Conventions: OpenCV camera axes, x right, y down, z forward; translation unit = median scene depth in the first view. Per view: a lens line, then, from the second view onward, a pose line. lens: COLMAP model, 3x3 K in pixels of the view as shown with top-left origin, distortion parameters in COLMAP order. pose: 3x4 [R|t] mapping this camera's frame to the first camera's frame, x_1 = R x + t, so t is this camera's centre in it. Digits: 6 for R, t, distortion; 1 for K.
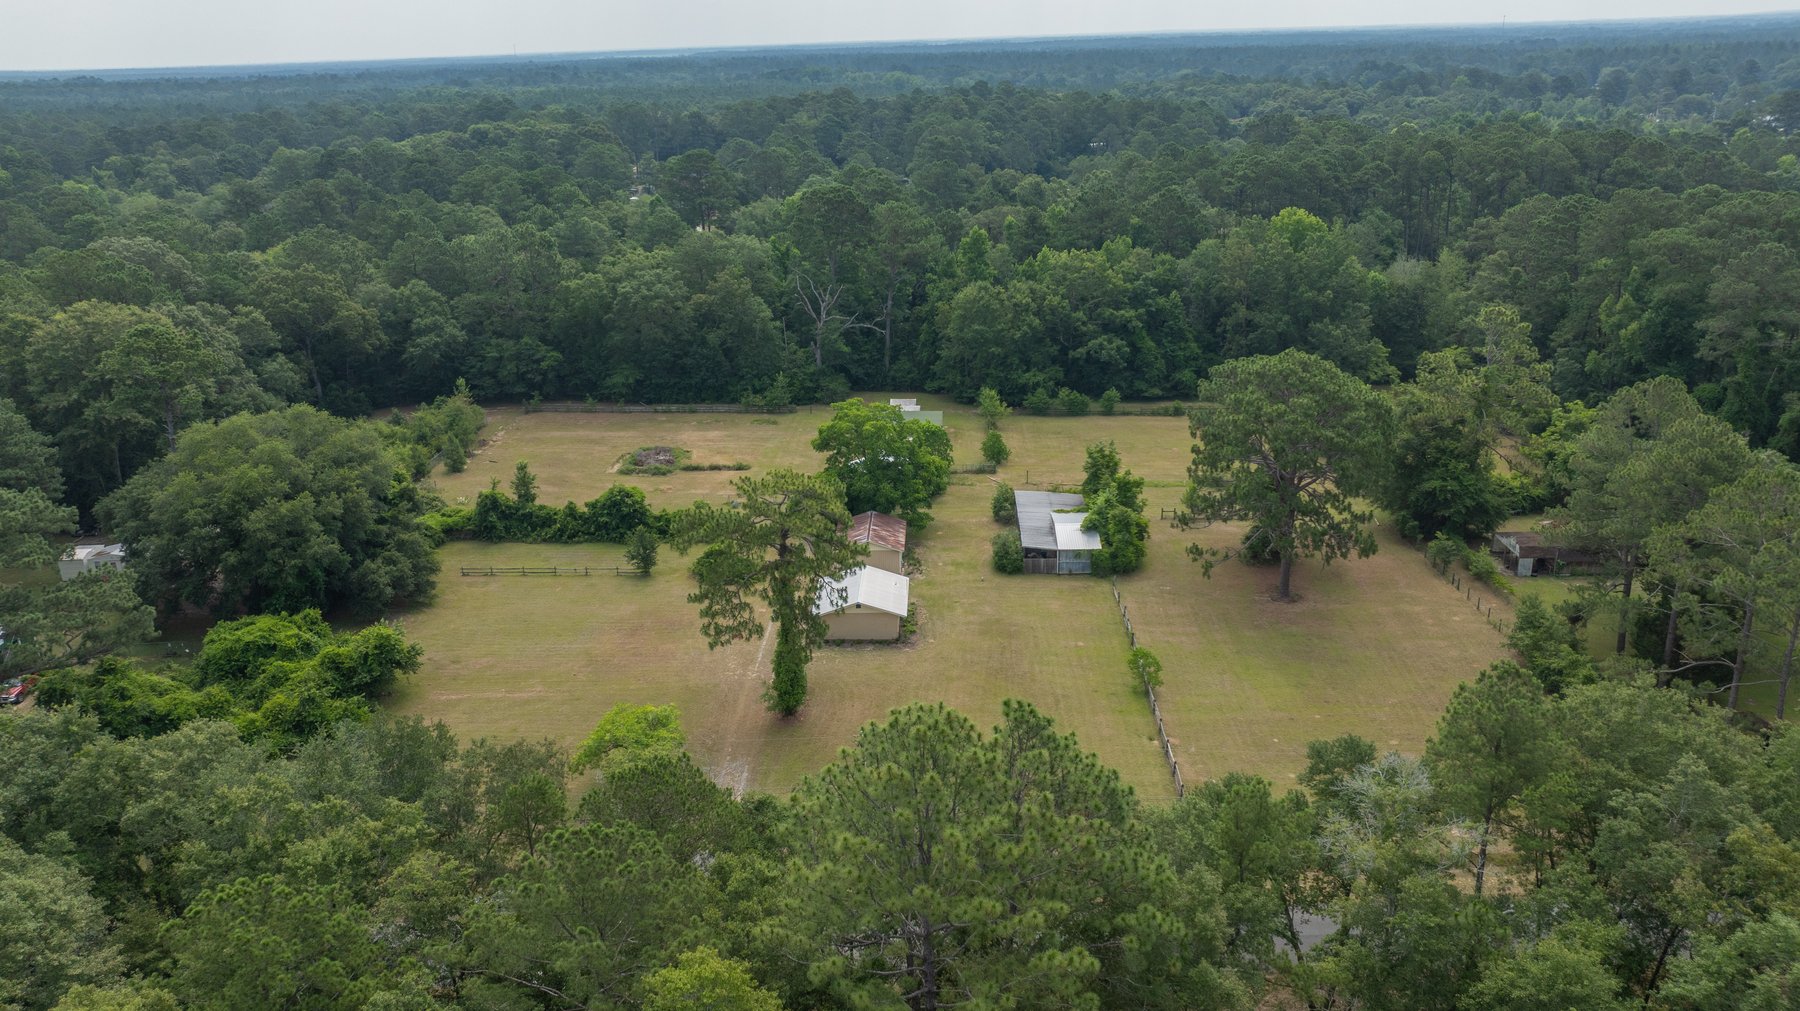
lens RADIAL K [[1281.2, 0, 903.0], [0, 1281.2, 521.7], [0, 0, 1]] dist [-0.037636, 0.034319]
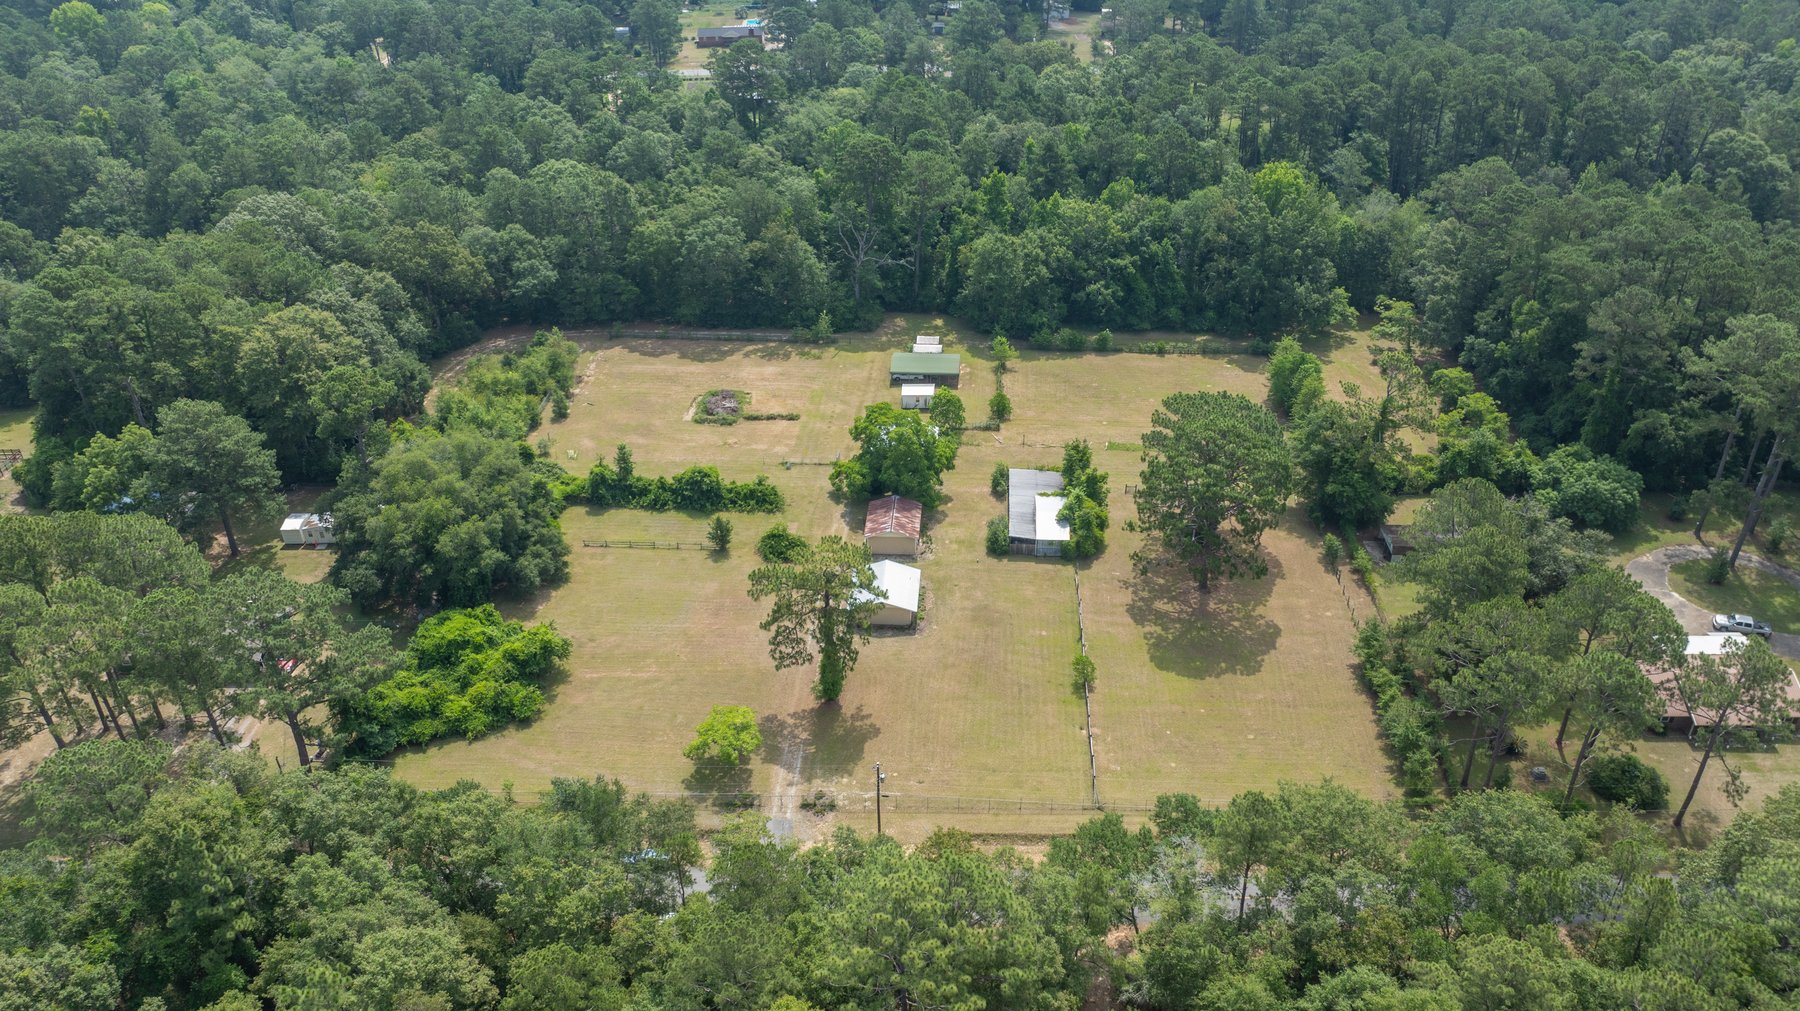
lens RADIAL K [[1281.2, 0, 904.7], [0, 1281.2, 503.2], [0, 0, 1]] dist [-0.037636, 0.034319]
pose [[0.999341, 0.018851, -0.031018, 0.024525], [-0.011585, 0.975514, 0.219632, -0.277038], [0.034399, -0.219128, 0.975089, -0.251526]]
